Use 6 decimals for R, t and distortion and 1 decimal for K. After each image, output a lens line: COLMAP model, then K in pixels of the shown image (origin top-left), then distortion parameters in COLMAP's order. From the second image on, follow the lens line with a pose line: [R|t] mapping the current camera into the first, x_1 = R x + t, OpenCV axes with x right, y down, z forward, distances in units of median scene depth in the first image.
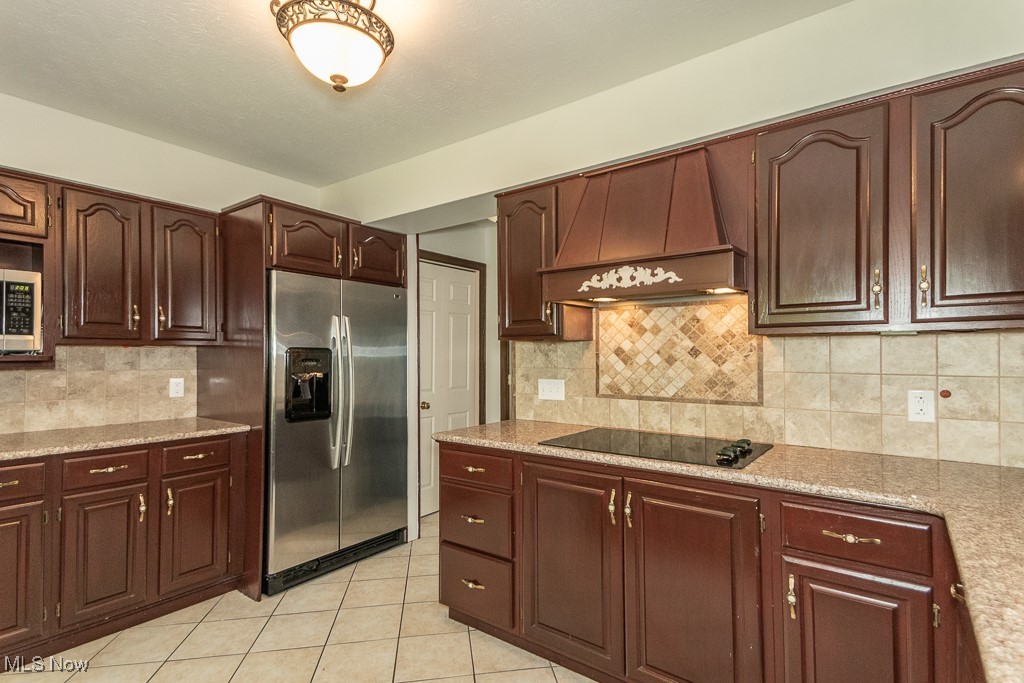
lens RADIAL K [[507.3, 0, 514.8], [0, 507.3, 352.5], [0, 0, 1]] dist [0.050671, -0.001074]
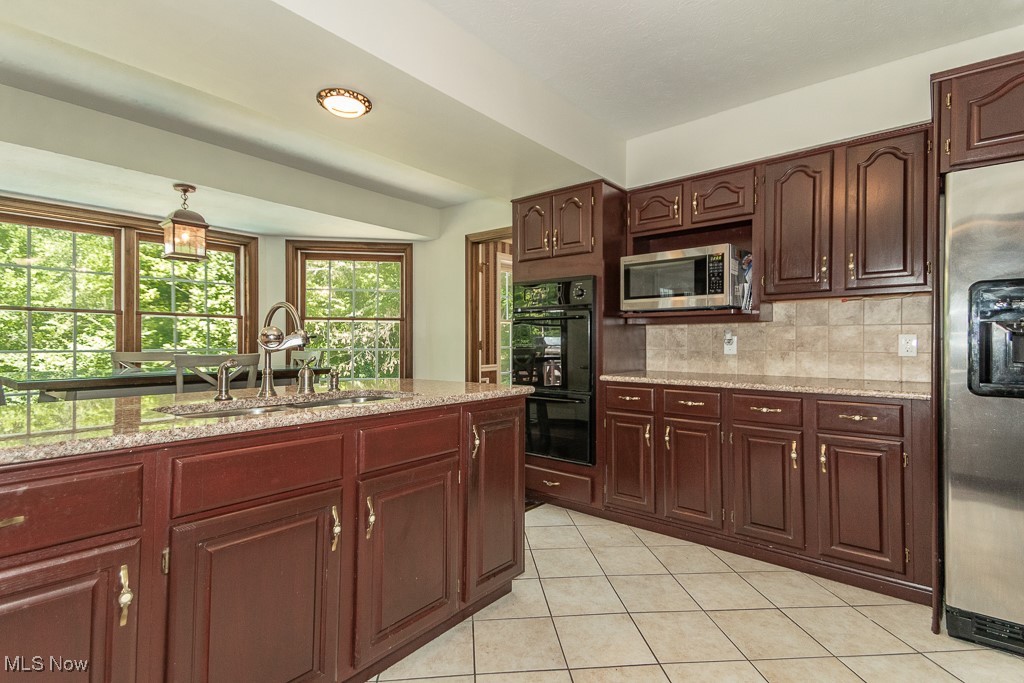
lens RADIAL K [[507.2, 0, 512.0], [0, 507.2, 341.5], [0, 0, 1]] dist [0.106935, -0.046668]
pose [[-0.060737, -0.003255, -0.998148, 0.321445], [0.006252, 0.999974, -0.003641, 0.074240], [0.998134, -0.006462, -0.060715, 0.496064]]
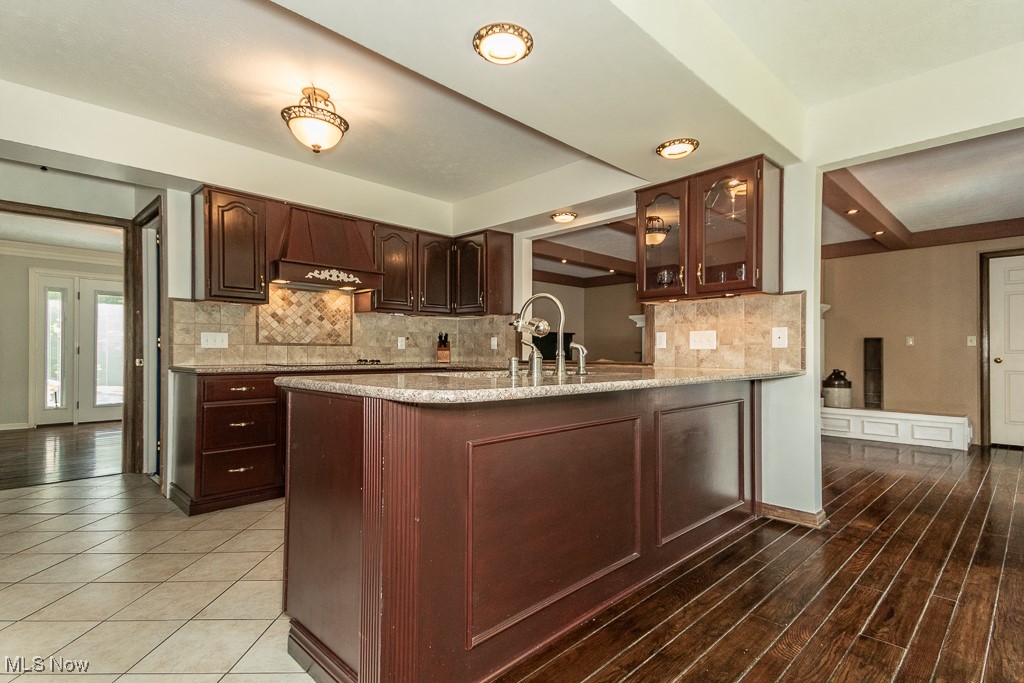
lens RADIAL K [[499.3, 0, 510.9], [0, 499.3, 349.4], [0, 0, 1]] dist [0.063930, -0.000451]
pose [[0.158508, 0.009555, 0.987311, -1.260777], [-0.007188, 0.999938, -0.008523, 0.115671], [-0.987331, -0.005746, 0.158567, 0.034343]]
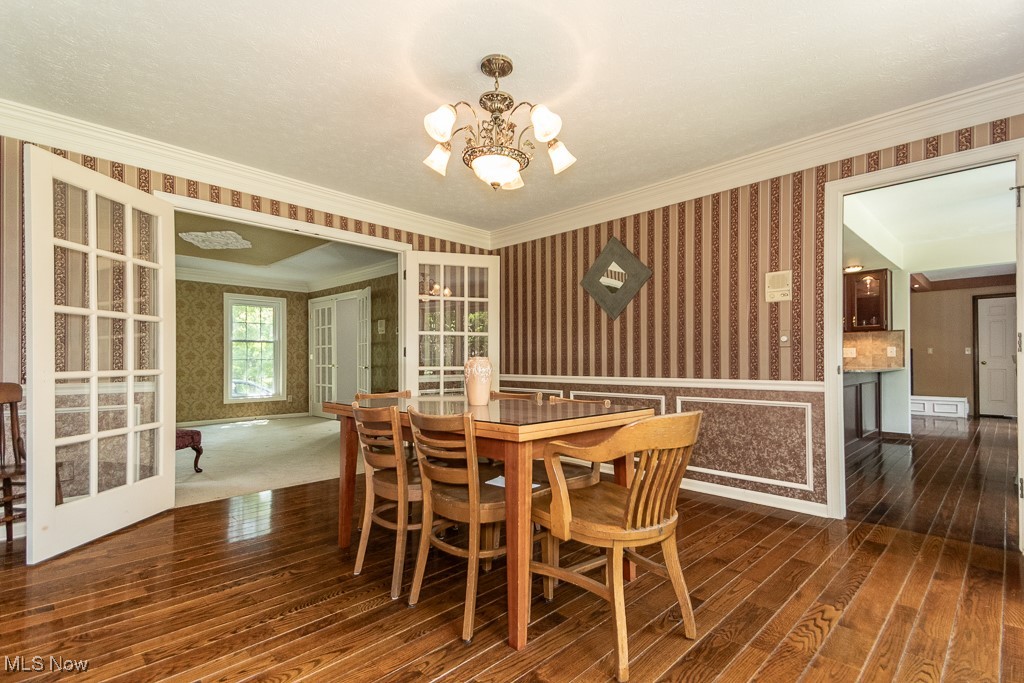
lens RADIAL K [[486.9, 0, 548.2], [0, 486.9, 358.2], [0, 0, 1]] dist [0.038086, -0.000229]
pose [[0.116296, 0.005198, 0.993201, -2.639812], [-0.001266, 0.999986, -0.005085, 0.118821], [-0.993214, -0.000666, 0.116301, 1.025988]]
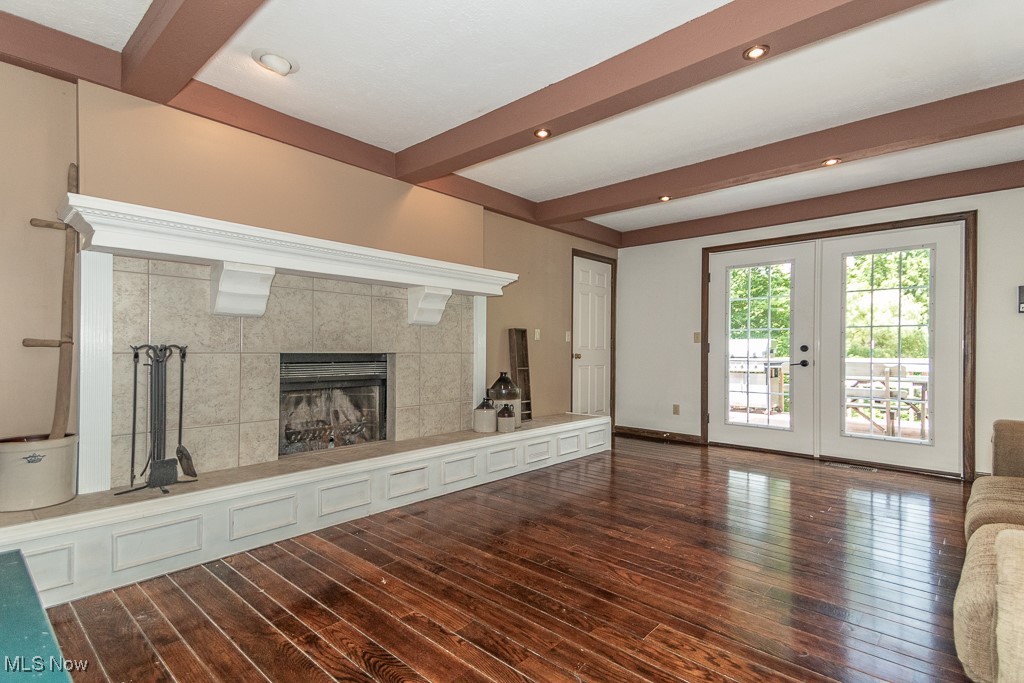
lens RADIAL K [[499.1, 0, 509.1], [0, 499.1, 344.2], [0, 0, 1]] dist [0.049710, -0.000228]
pose [[-0.994368, -0.006719, 0.105773, 1.396305], [-0.008532, 0.999824, -0.016697, 0.114751], [-0.105642, -0.017505, -0.994250, 0.567727]]
